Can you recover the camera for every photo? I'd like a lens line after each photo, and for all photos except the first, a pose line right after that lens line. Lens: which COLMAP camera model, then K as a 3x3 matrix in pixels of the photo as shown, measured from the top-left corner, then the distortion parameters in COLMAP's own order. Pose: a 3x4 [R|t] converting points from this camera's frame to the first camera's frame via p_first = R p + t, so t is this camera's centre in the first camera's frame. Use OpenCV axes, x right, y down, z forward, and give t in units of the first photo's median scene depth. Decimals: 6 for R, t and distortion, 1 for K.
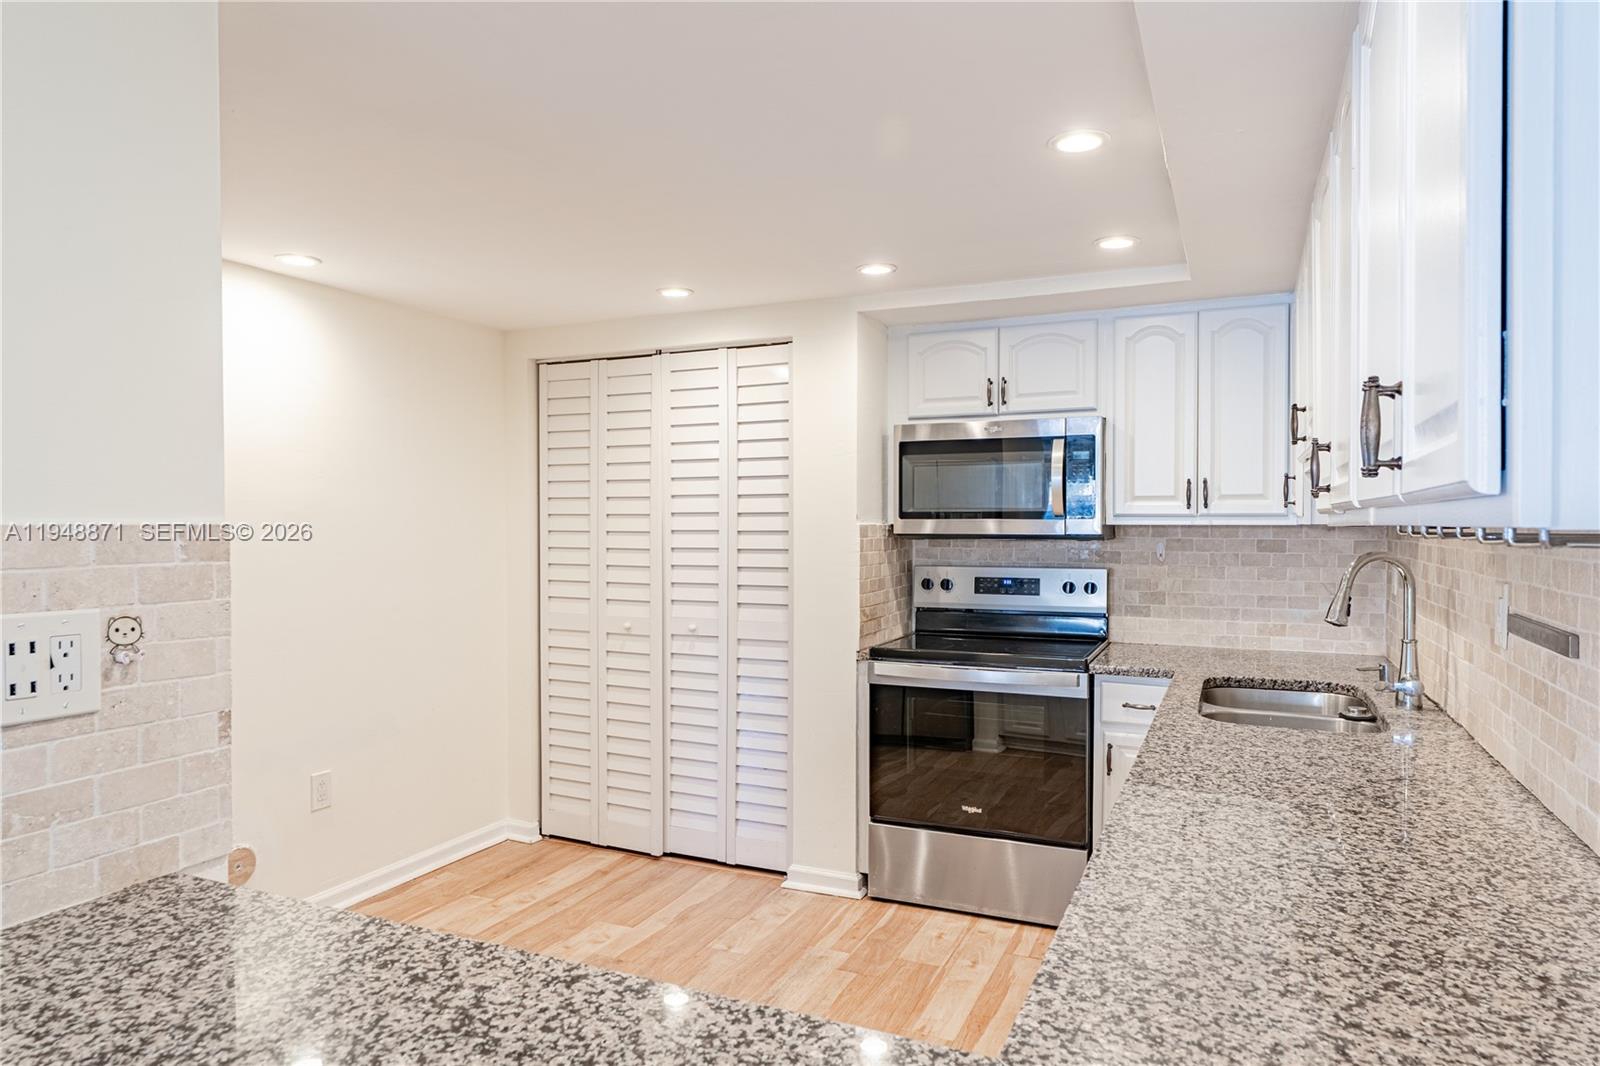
lens RADIAL K [[1046.7, 0, 800.0], [0, 1046.7, 533.0], [0, 0, 1]] dist [0.006402, 0.000666]
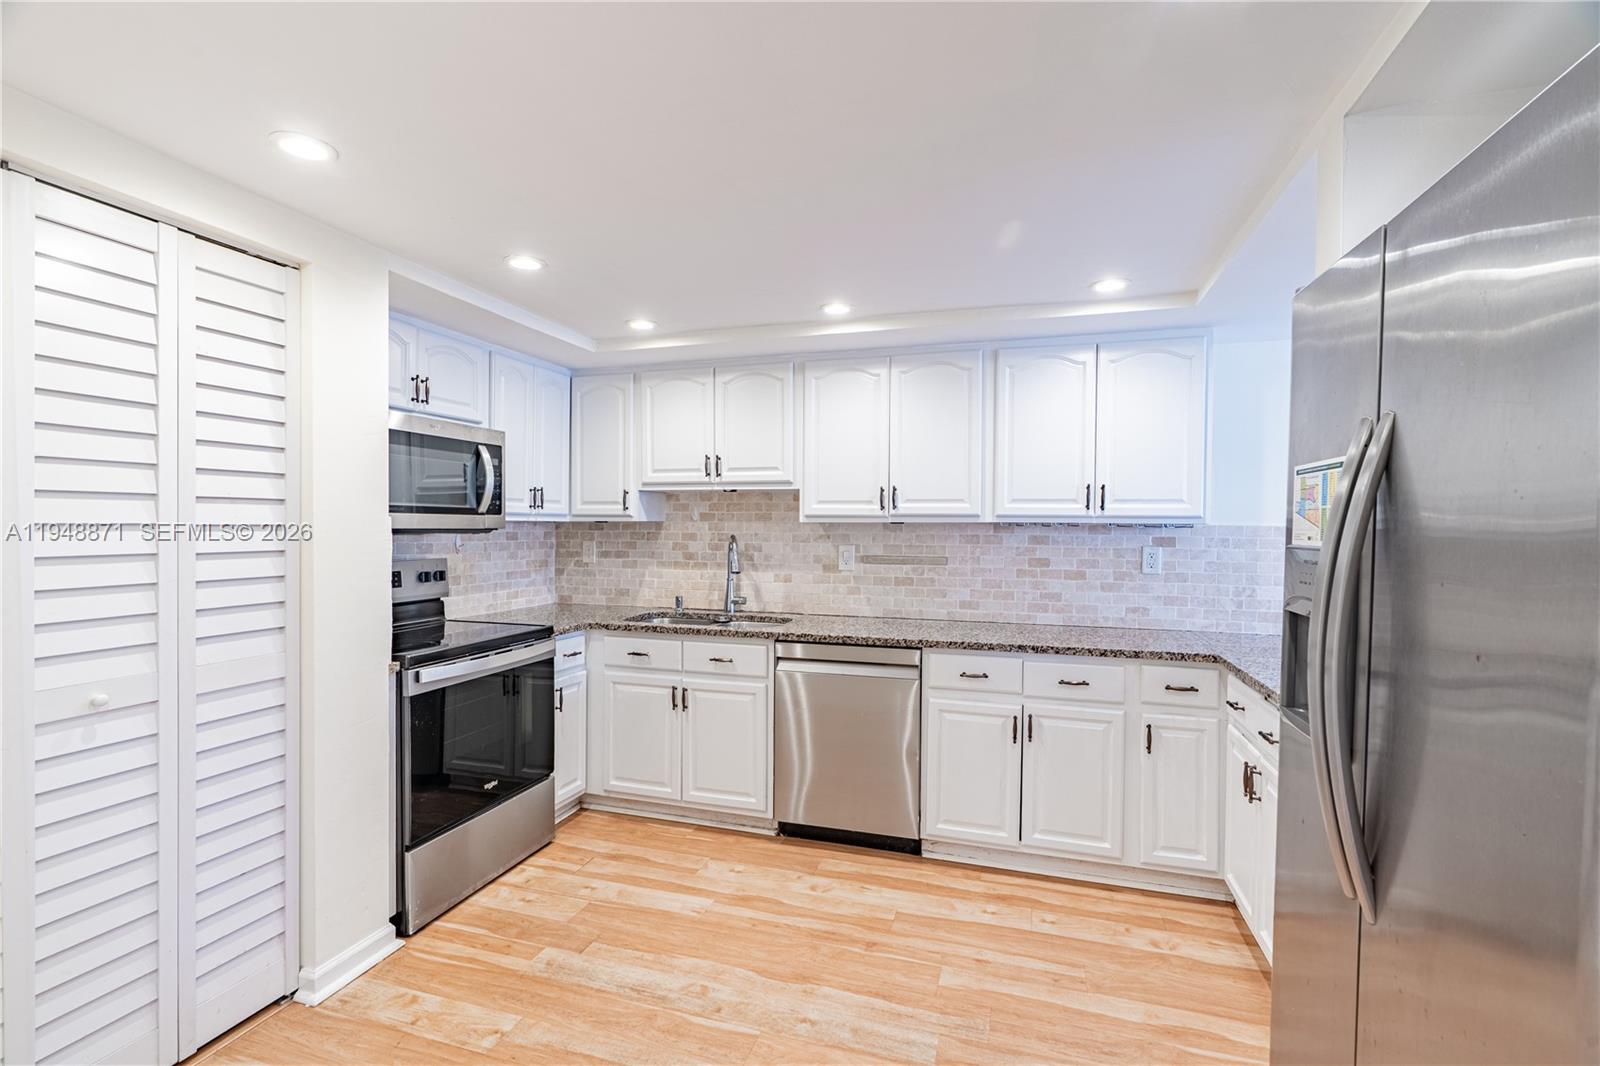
lens RADIAL K [[732.8, 0, 795.1], [0, 732.8, 536.8], [0, 0, 1]] dist [-0.001377, -0.000164]
pose [[-0.120954, -0.013287, 0.992569, -0.601878], [0.011768, 0.999821, 0.014818, 0.002890], [-0.992588, 0.013473, -0.120776, 0.762180]]
